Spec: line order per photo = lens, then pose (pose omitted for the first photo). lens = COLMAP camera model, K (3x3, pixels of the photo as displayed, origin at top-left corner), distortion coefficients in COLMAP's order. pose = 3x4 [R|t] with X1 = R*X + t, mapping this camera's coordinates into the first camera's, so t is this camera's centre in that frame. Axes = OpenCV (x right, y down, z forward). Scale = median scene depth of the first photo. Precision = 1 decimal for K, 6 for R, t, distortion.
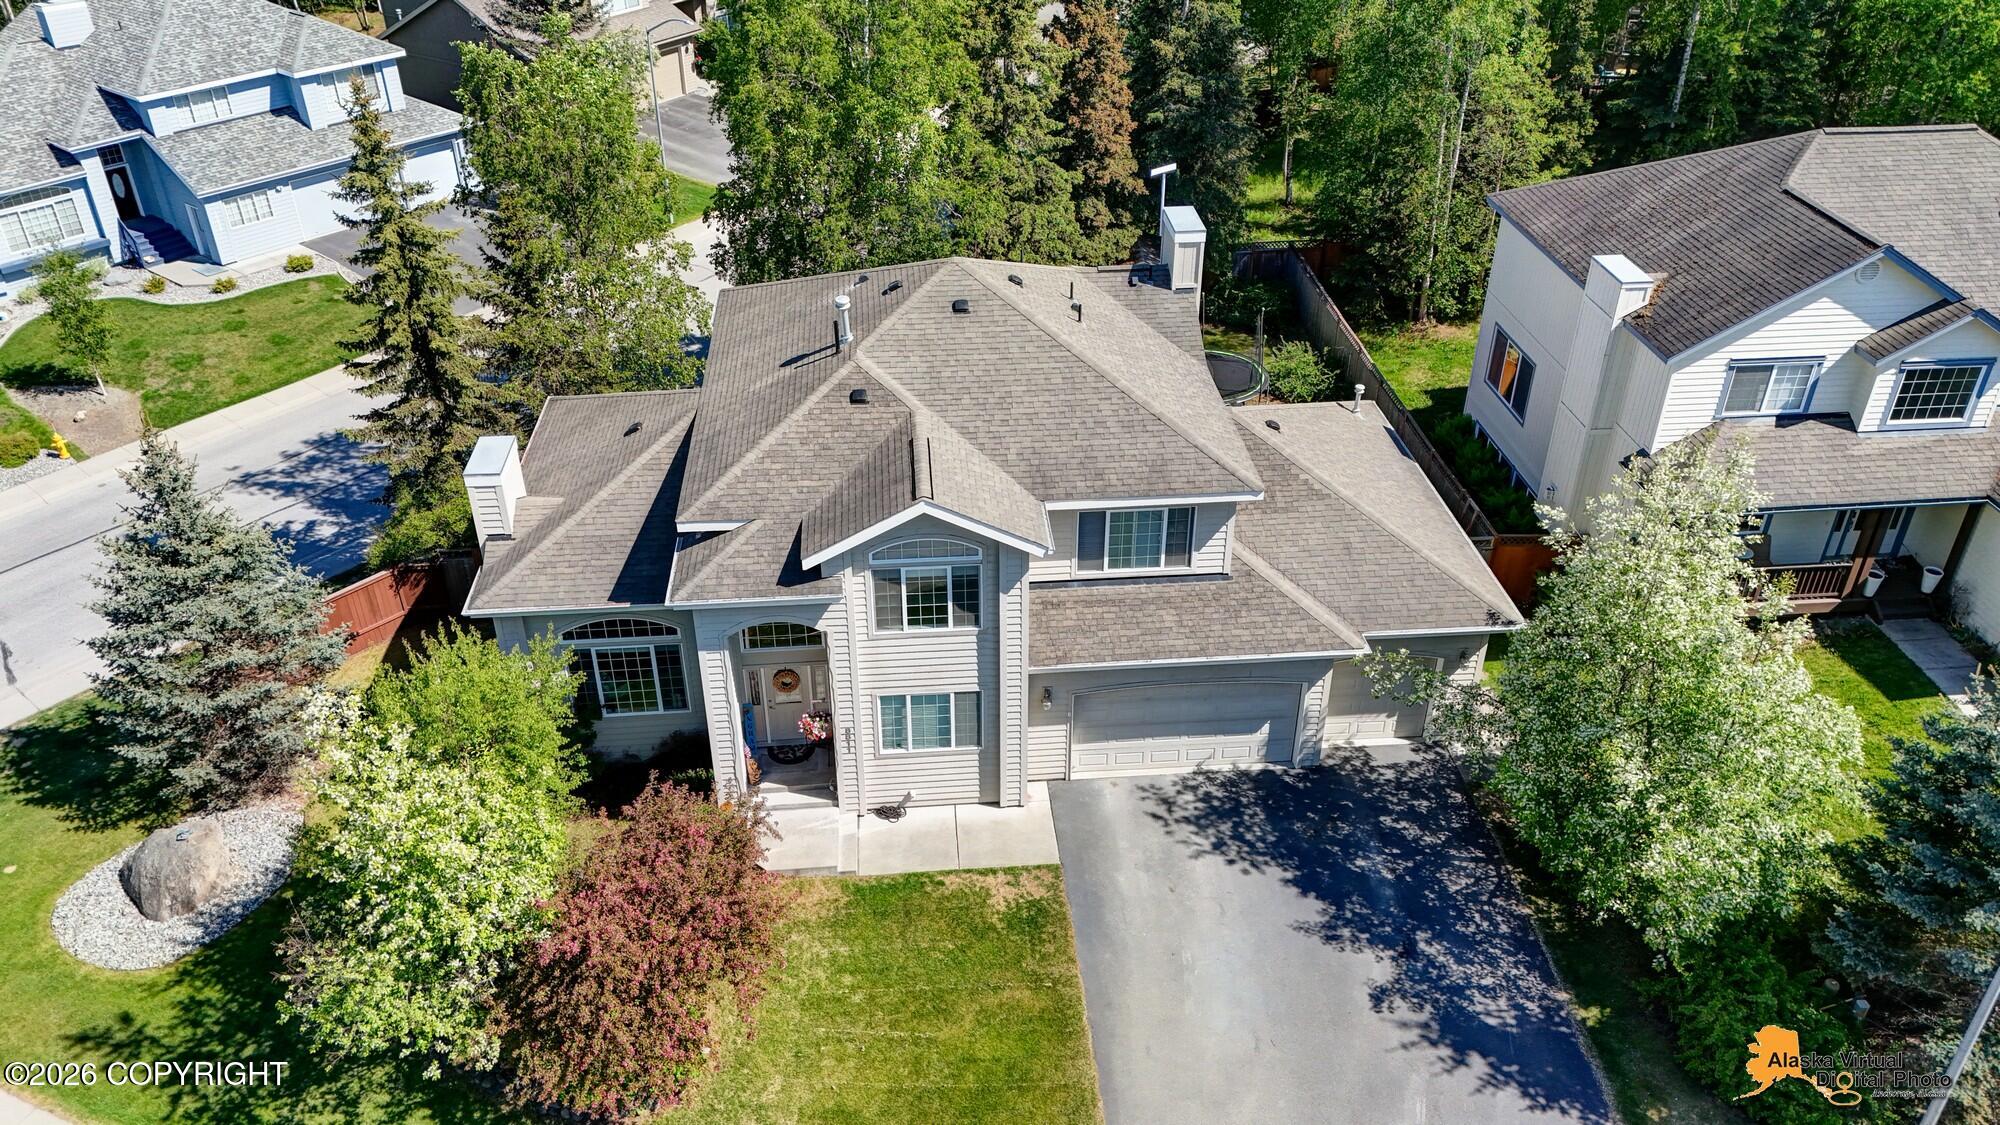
lens RADIAL K [[1455.8, 0, 1006.2], [0, 1455.8, 559.2], [0, 0, 1]] dist [0.079909, -0.072536]
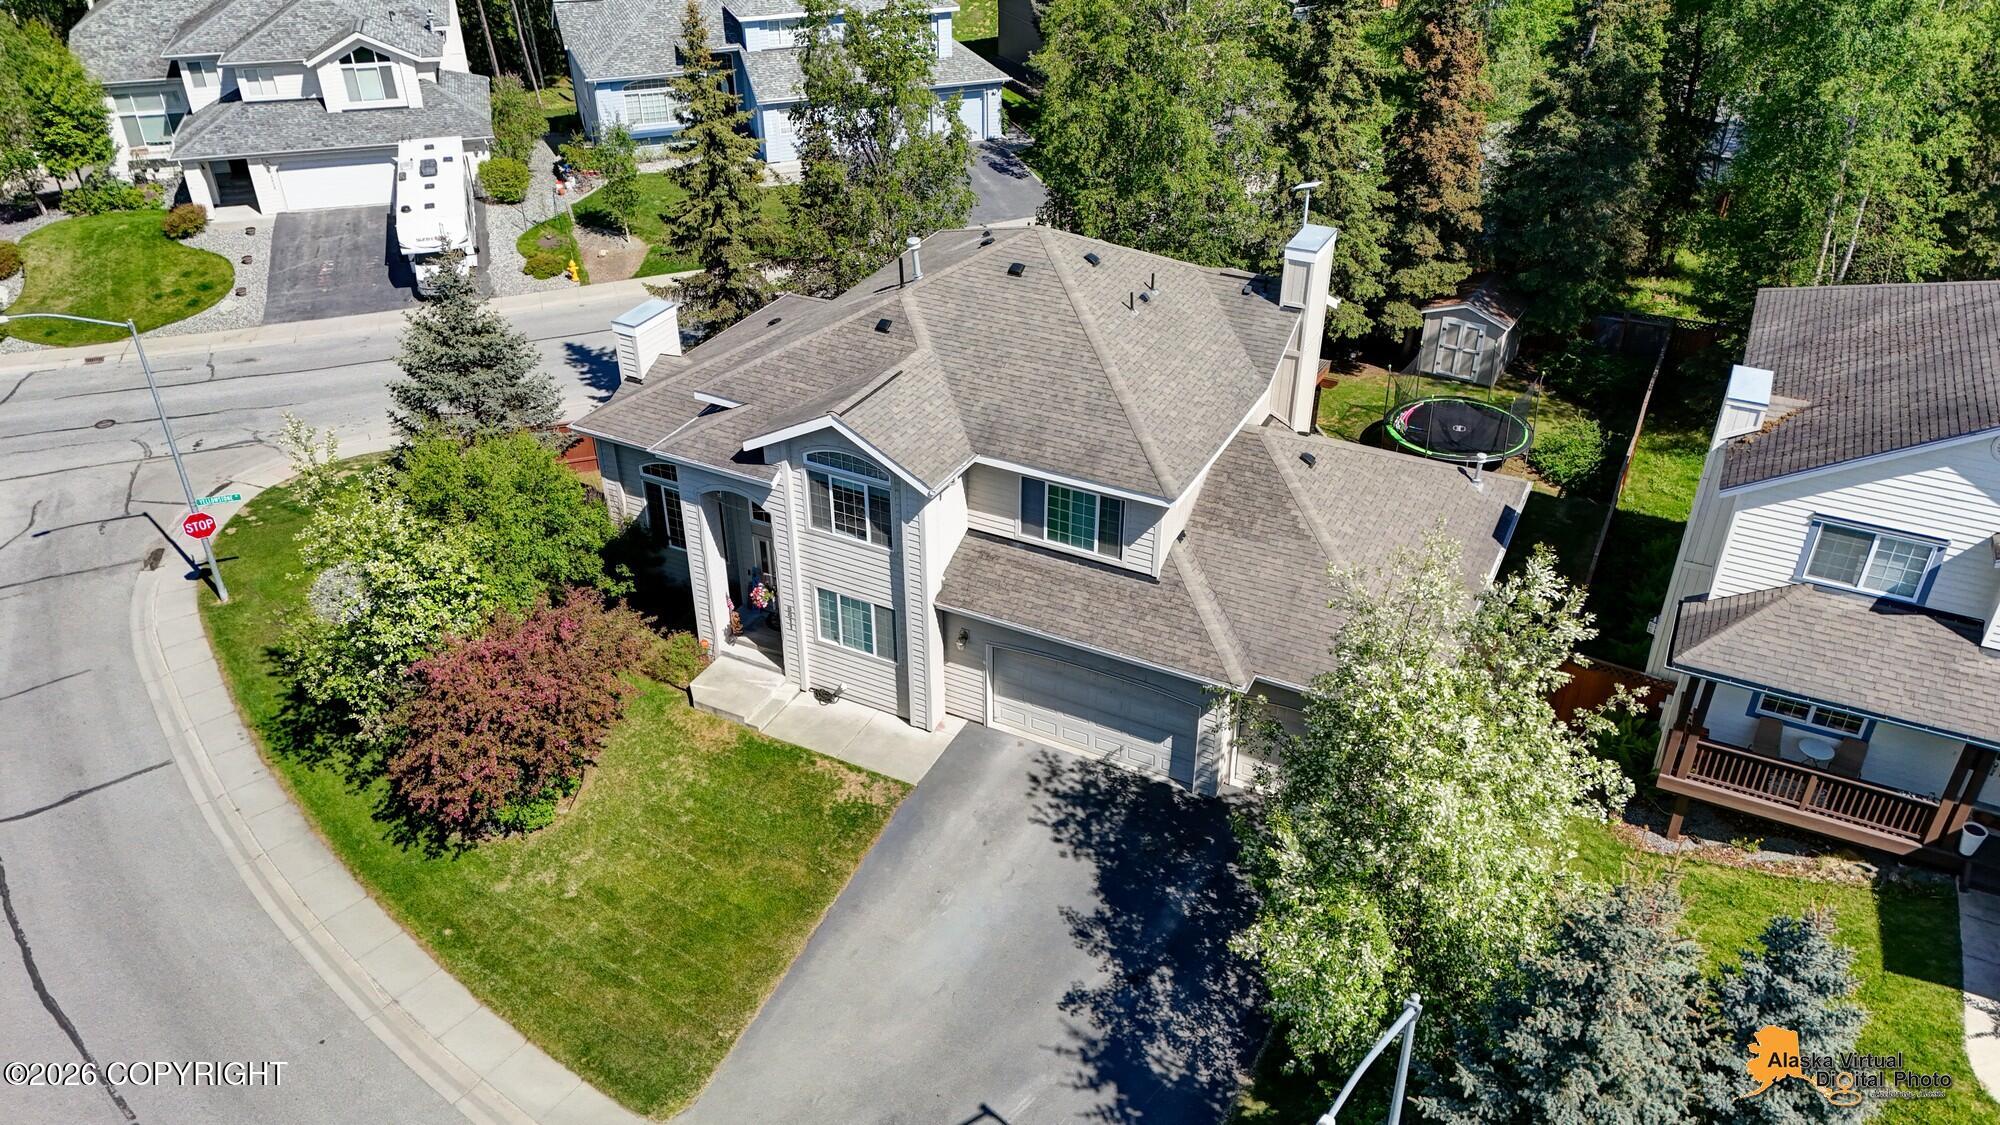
lens RADIAL K [[1455.8, 0, 1006.2], [0, 1455.8, 559.2], [0, 0, 1]] dist [0.079909, -0.072536]
pose [[0.854240, 0.279708, -0.438221, 0.502145], [-0.280492, 0.957687, 0.064500, -0.038052], [0.437720, 0.067819, 0.896550, 0.055291]]
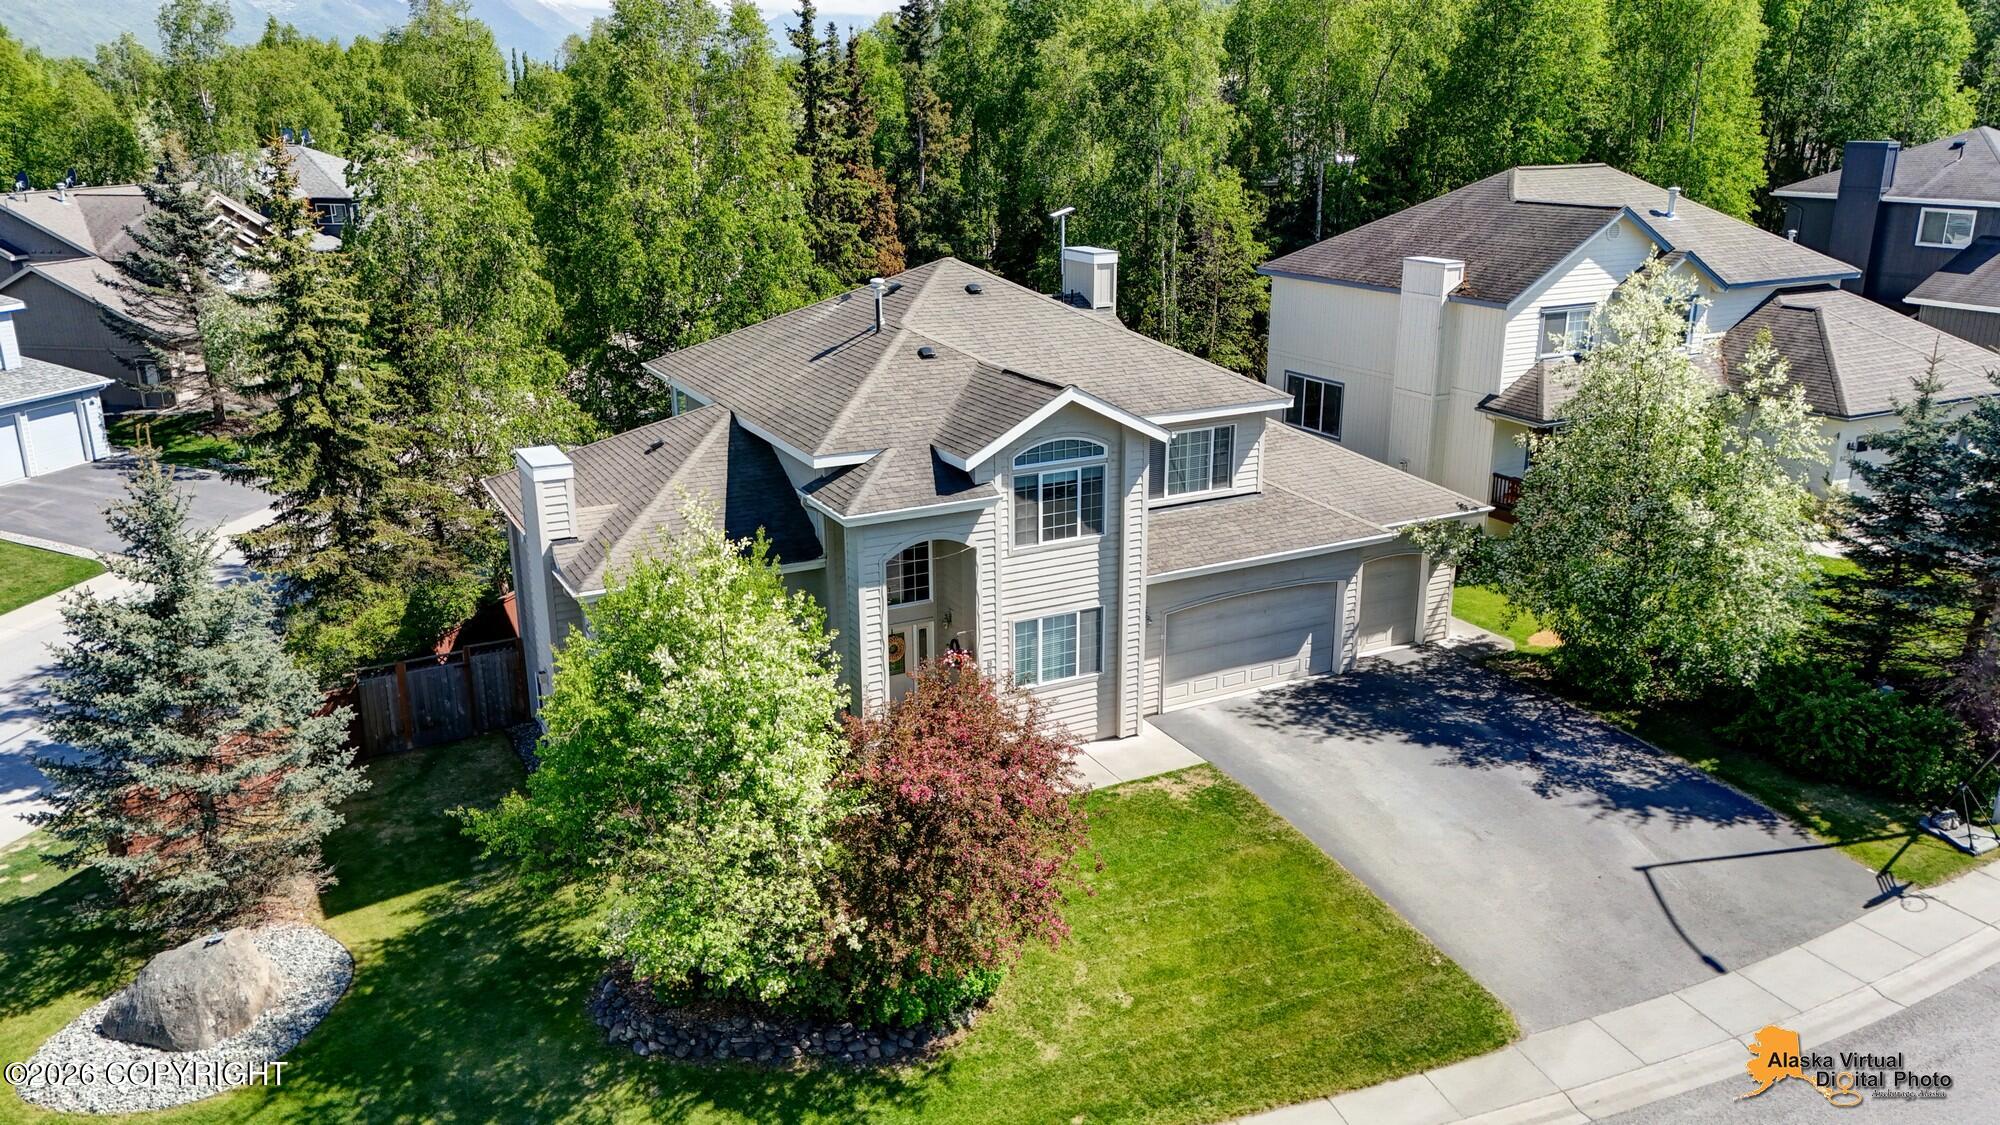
lens RADIAL K [[1455.8, 0, 1006.2], [0, 1455.8, 559.2], [0, 0, 1]] dist [0.079909, -0.072536]
pose [[0.921322, -0.120104, 0.369786, -0.437129], [0.211760, 0.952656, -0.218183, 0.257676], [-0.326074, 0.279322, 0.903136, 0.087559]]
